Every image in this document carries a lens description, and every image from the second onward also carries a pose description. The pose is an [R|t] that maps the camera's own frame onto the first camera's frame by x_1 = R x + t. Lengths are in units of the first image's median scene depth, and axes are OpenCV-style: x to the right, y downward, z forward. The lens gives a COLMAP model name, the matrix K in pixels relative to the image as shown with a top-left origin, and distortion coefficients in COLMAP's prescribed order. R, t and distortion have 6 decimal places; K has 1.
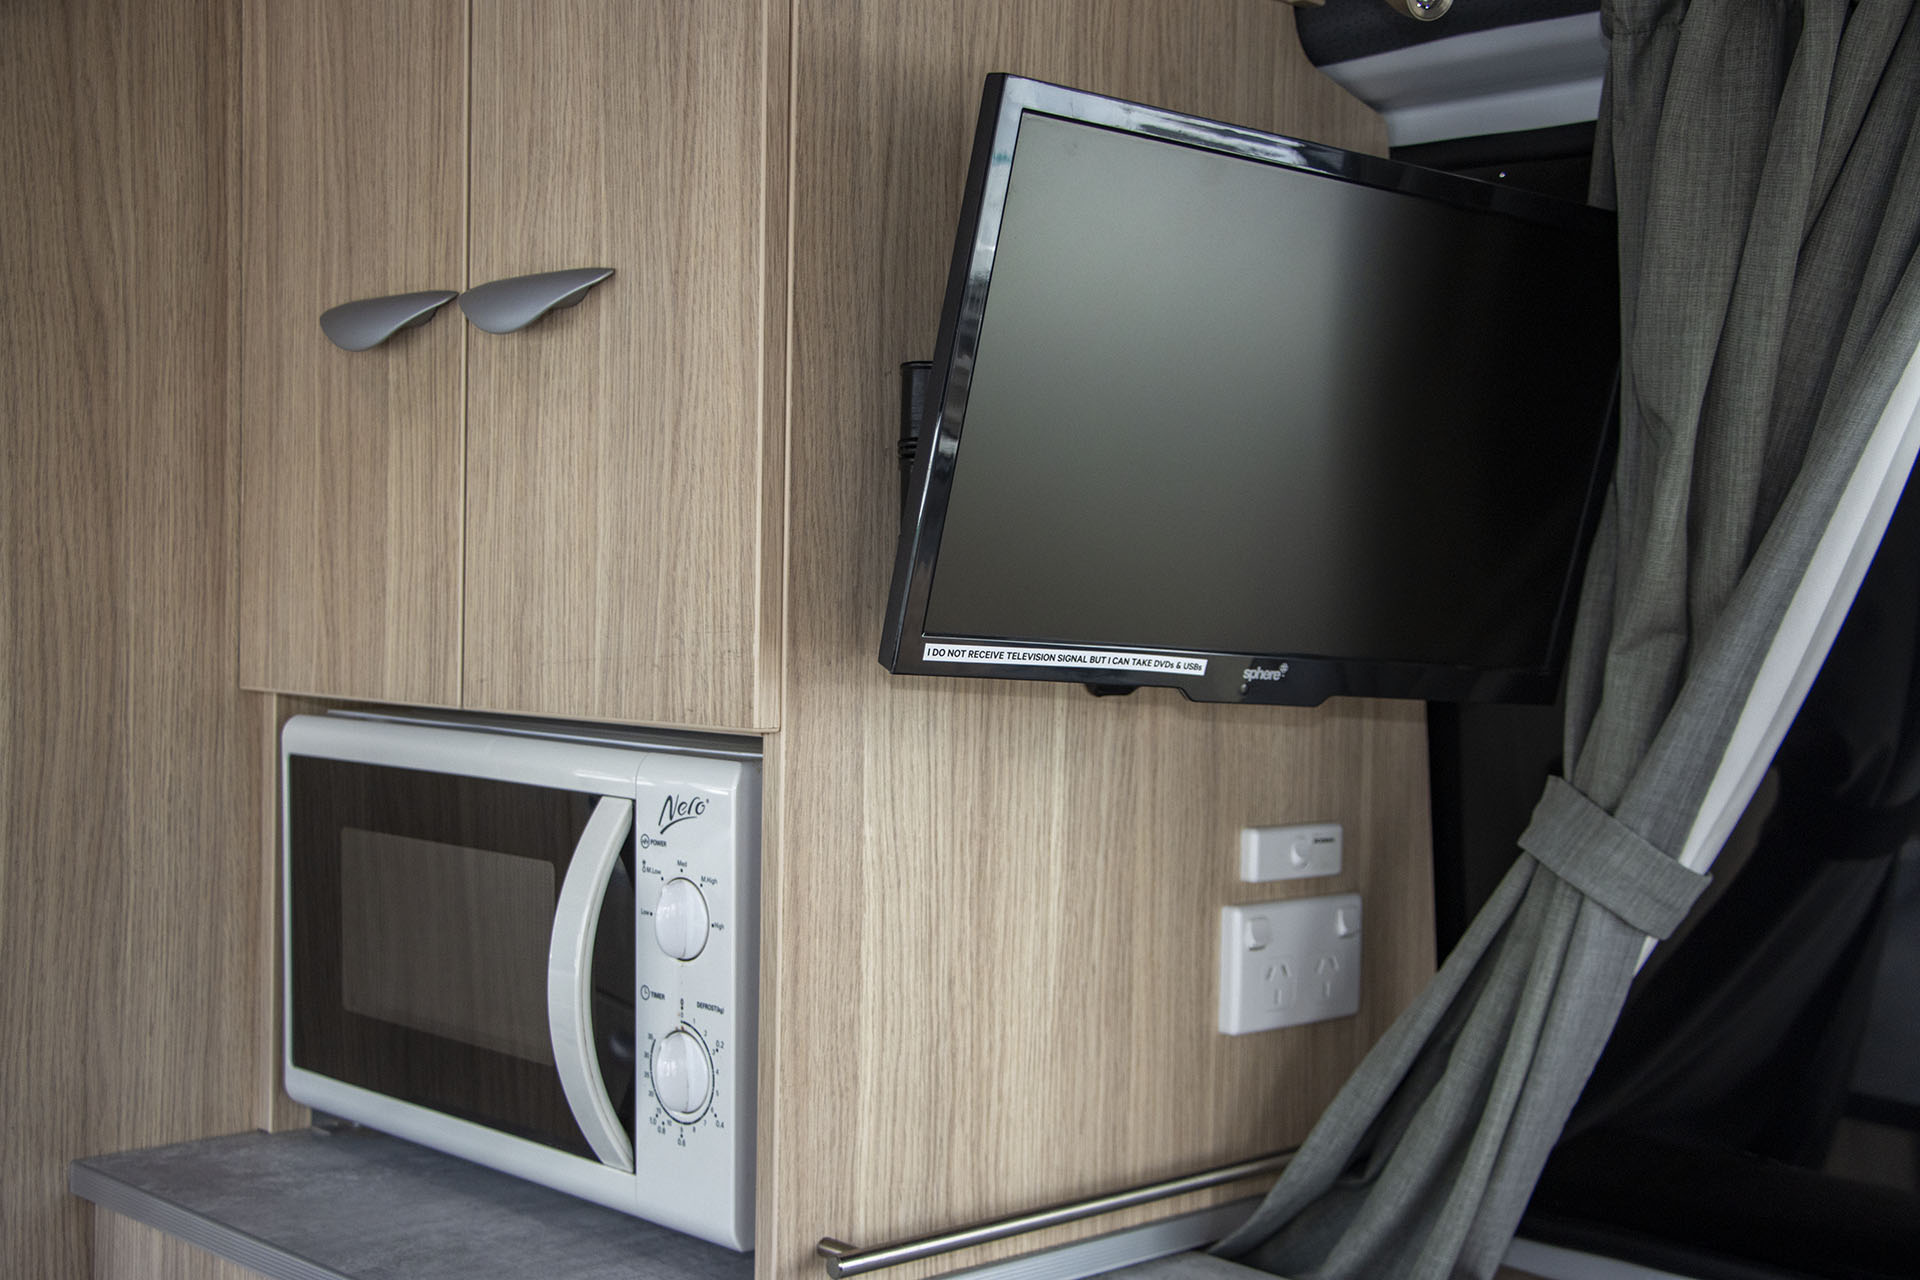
lens RADIAL K [[2409.4, 0, 984.4], [0, 2409.4, 702.0], [0, 0, 1]] dist [0.020627, 0.000000]
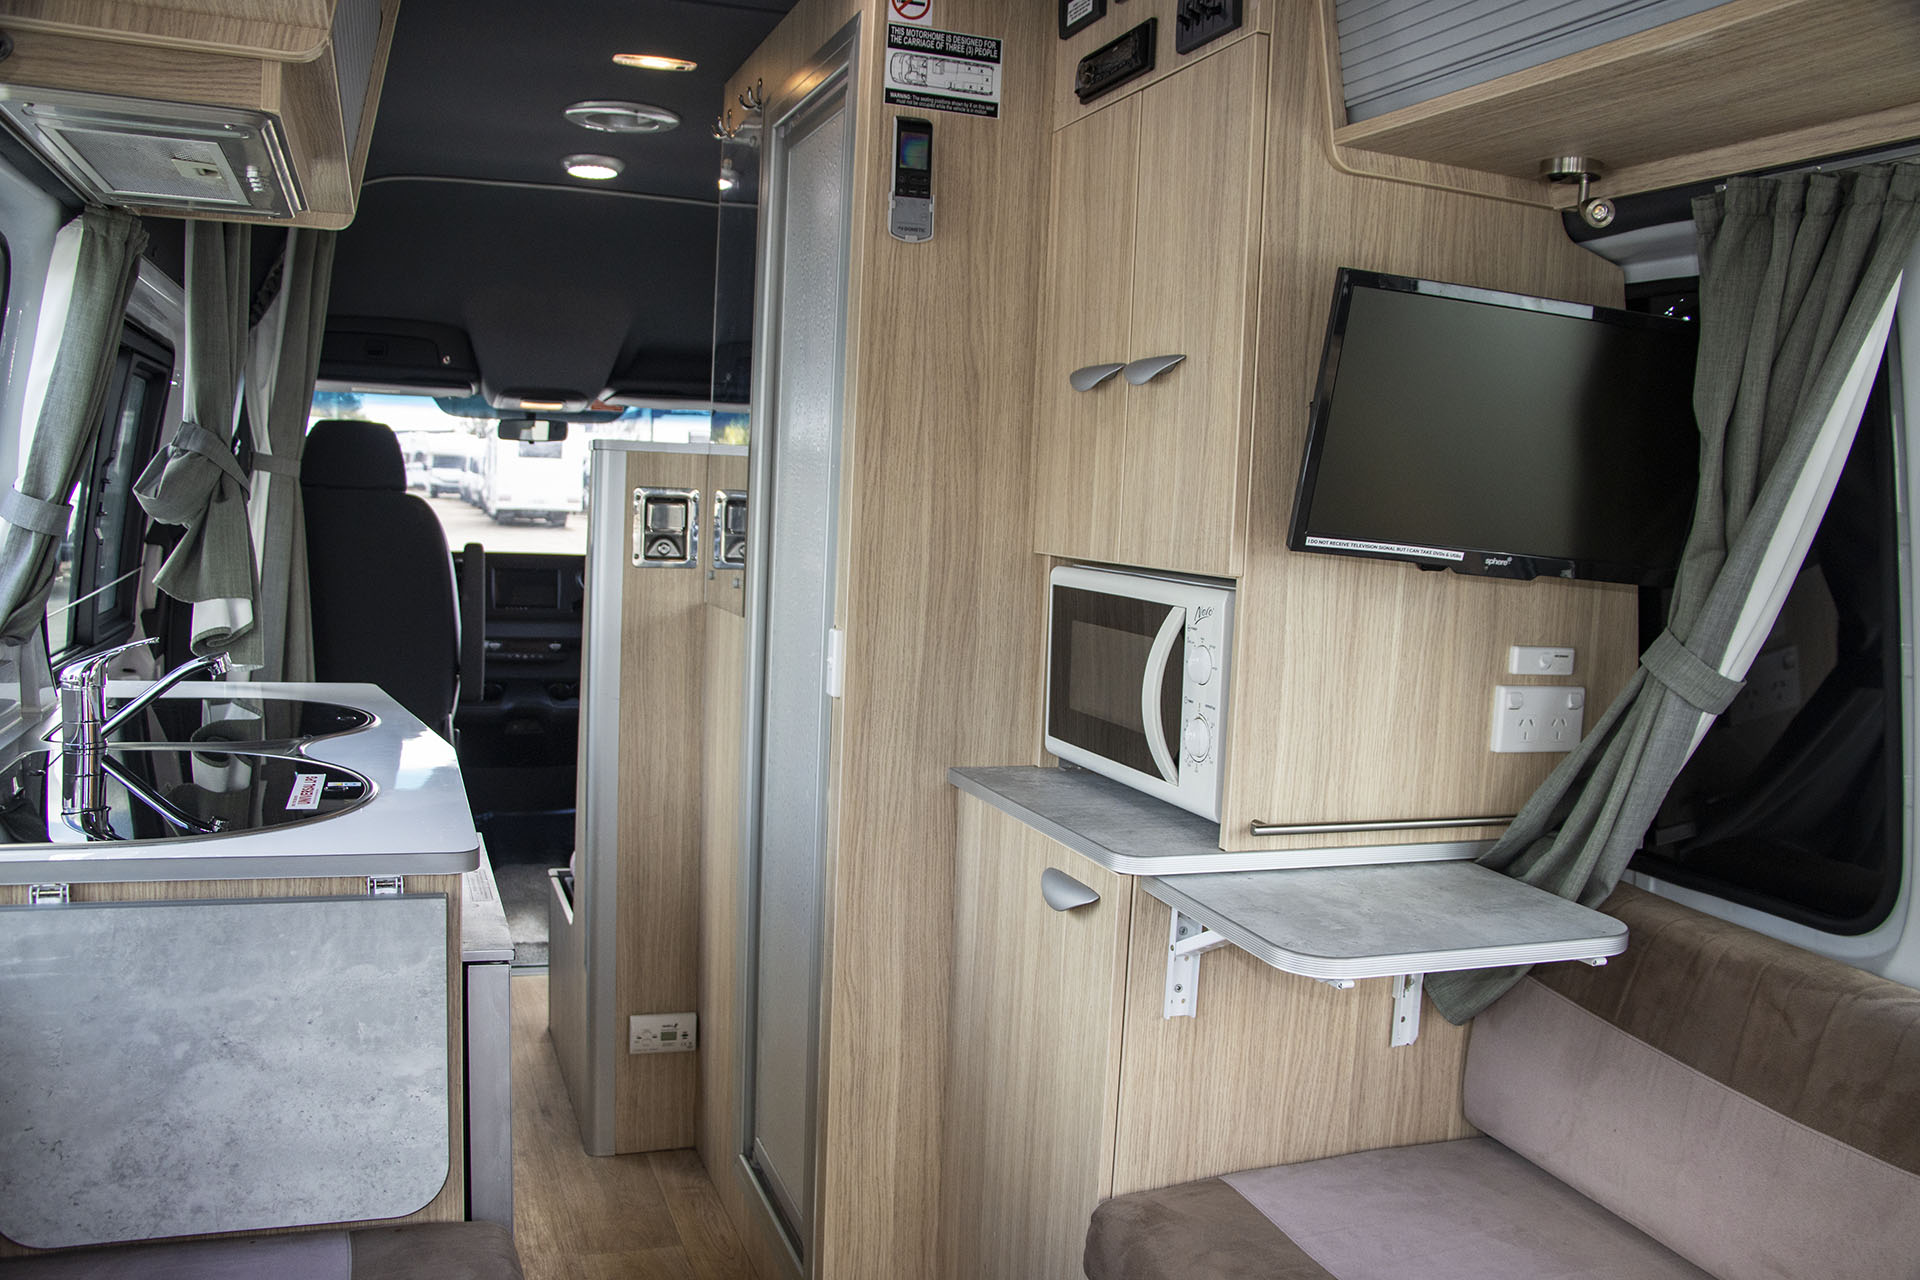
lens RADIAL K [[1606.5, 0, 983.3], [0, 1606.5, 717.5], [0, 0, 1]] dist [-0.170060, 0.128205]
pose [[0.917422, 0.075440, -0.390698, 0.234170], [-0.045241, 0.995272, 0.085943, 0.022383], [0.395335, -0.061170, 0.916498, -0.337474]]
